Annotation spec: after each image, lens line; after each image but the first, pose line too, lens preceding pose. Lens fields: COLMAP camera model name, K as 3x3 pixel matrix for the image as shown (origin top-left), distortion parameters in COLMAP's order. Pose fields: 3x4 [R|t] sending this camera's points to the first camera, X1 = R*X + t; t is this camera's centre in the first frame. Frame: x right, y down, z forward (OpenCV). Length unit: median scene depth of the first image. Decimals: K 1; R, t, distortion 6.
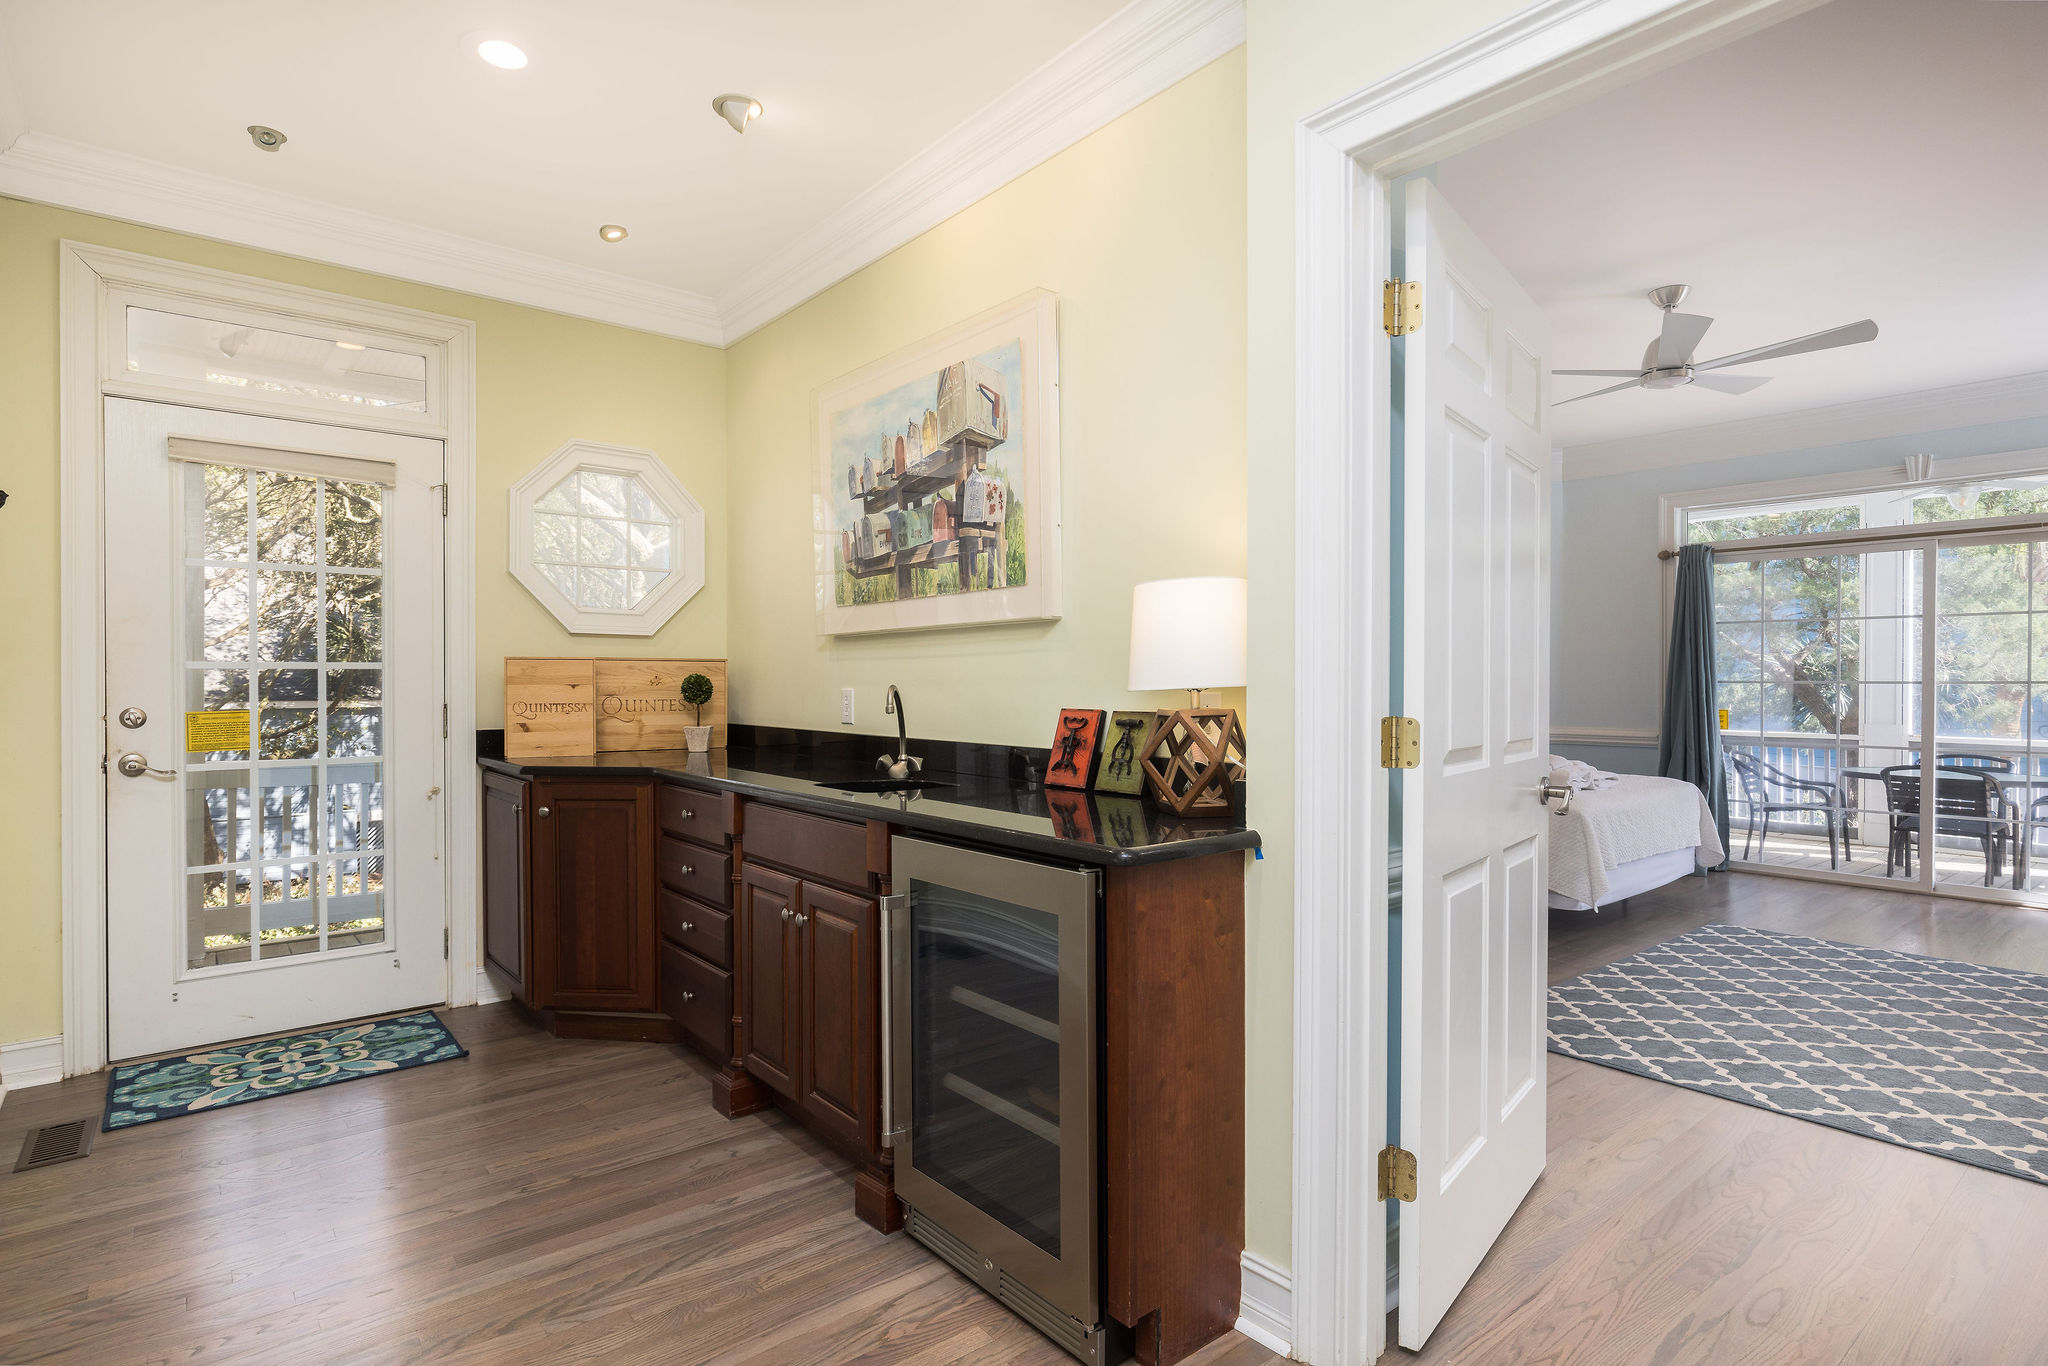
lens RADIAL K [[1070.4, 0, 1025.5], [0, 1070.4, 683.6], [0, 0, 1]] dist [-0.000049, 0.000090]
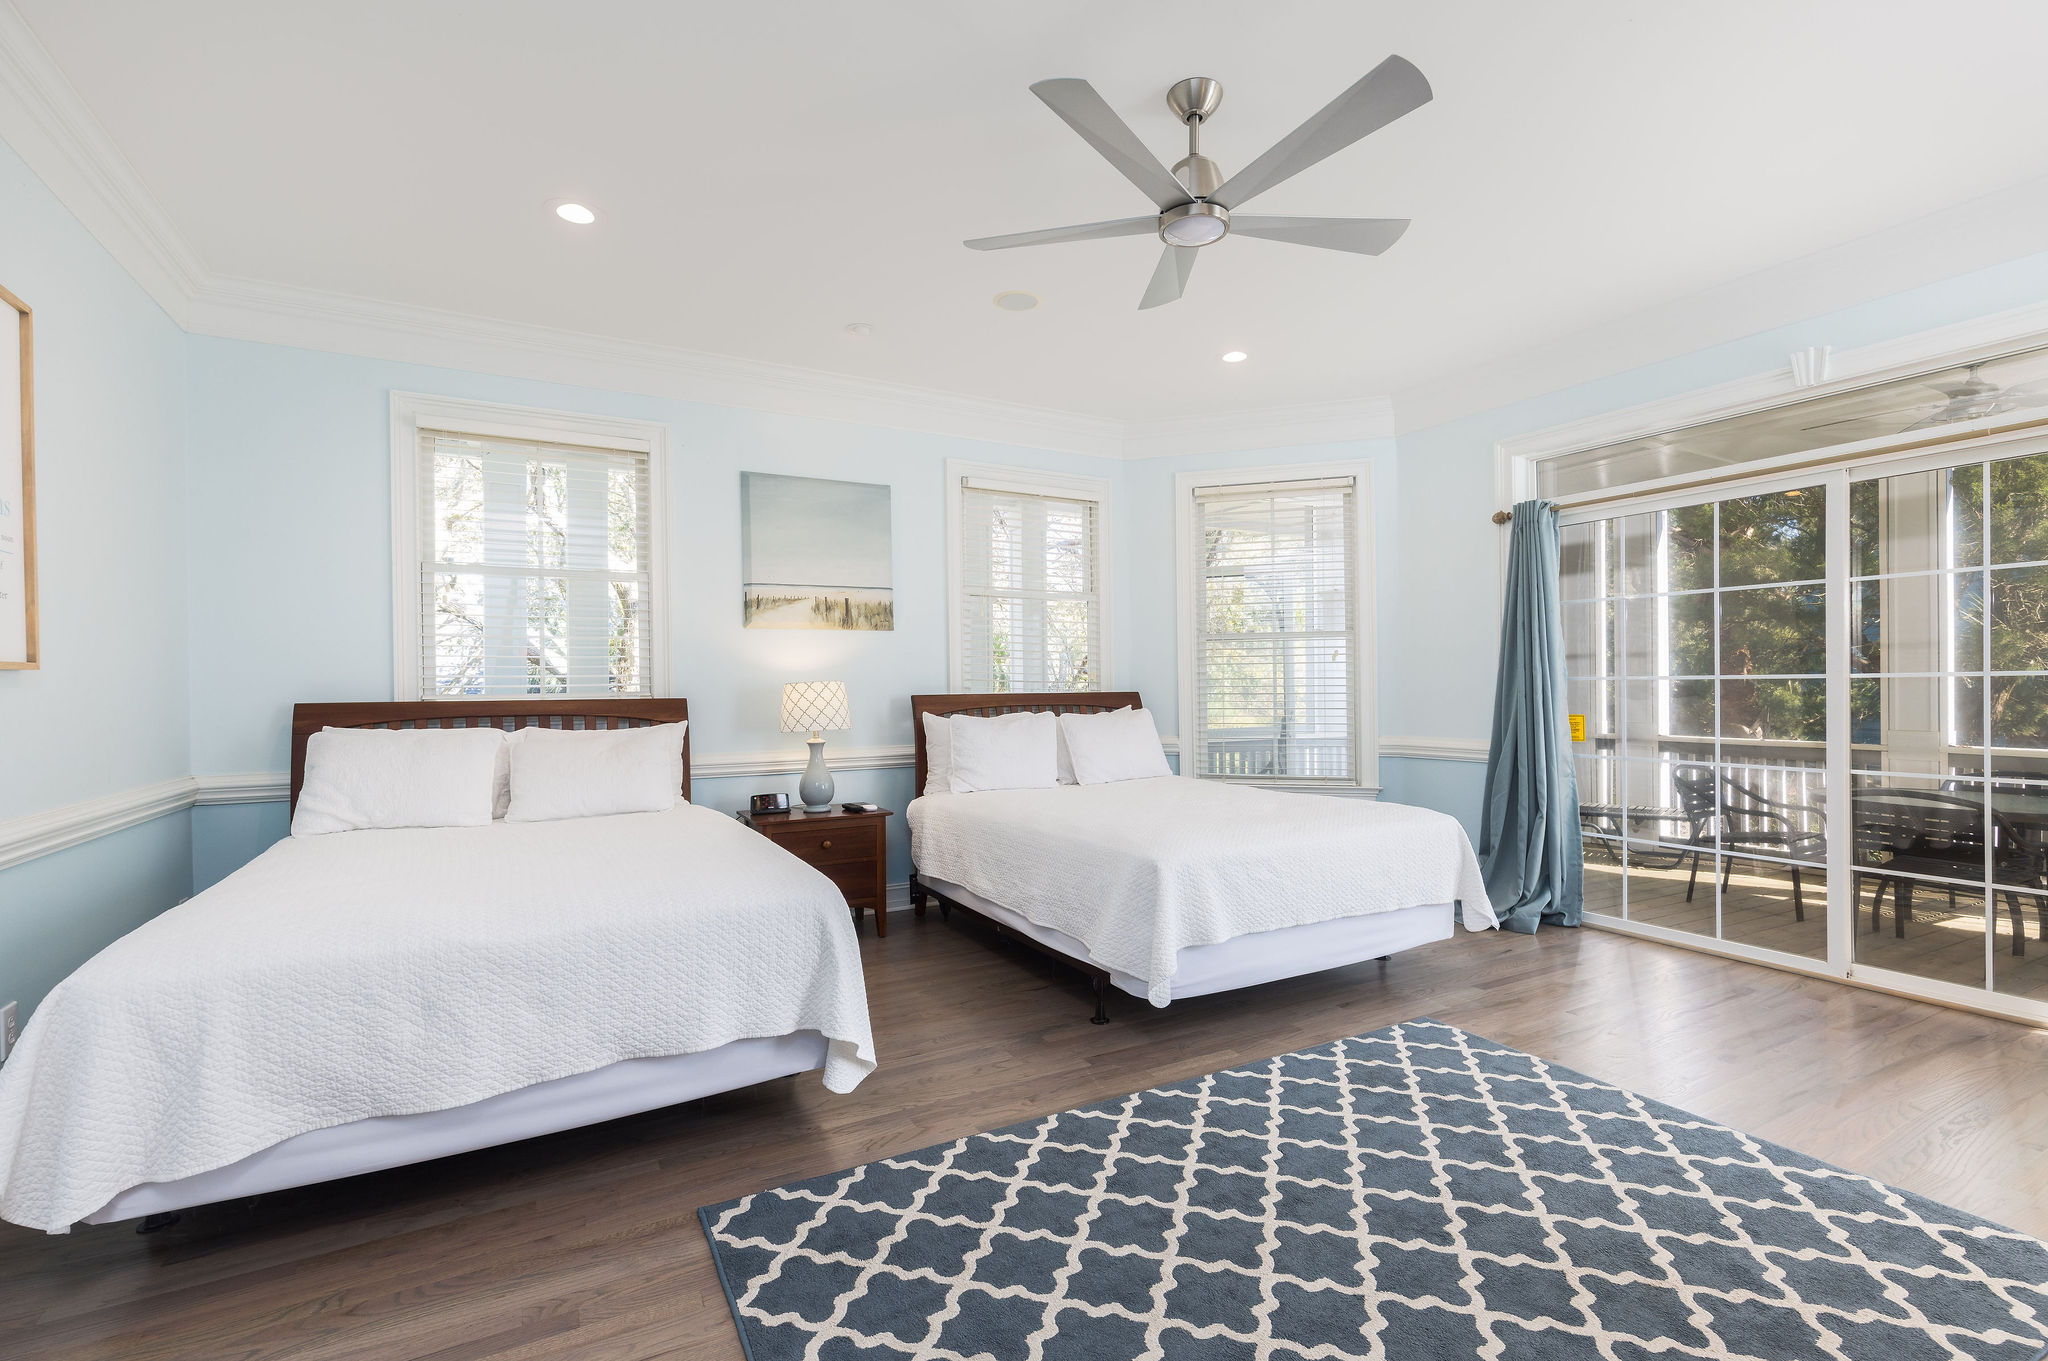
lens RADIAL K [[936.3, 0, 1024.5], [0, 936.3, 686.7], [0, 0, 1]] dist [-0.001157, -0.000211]
pose [[0.981404, -0.010116, -0.191687, 0.667410], [0.008989, 0.999937, -0.006752, 0.008240], [0.191743, 0.004903, 0.981433, 0.451645]]
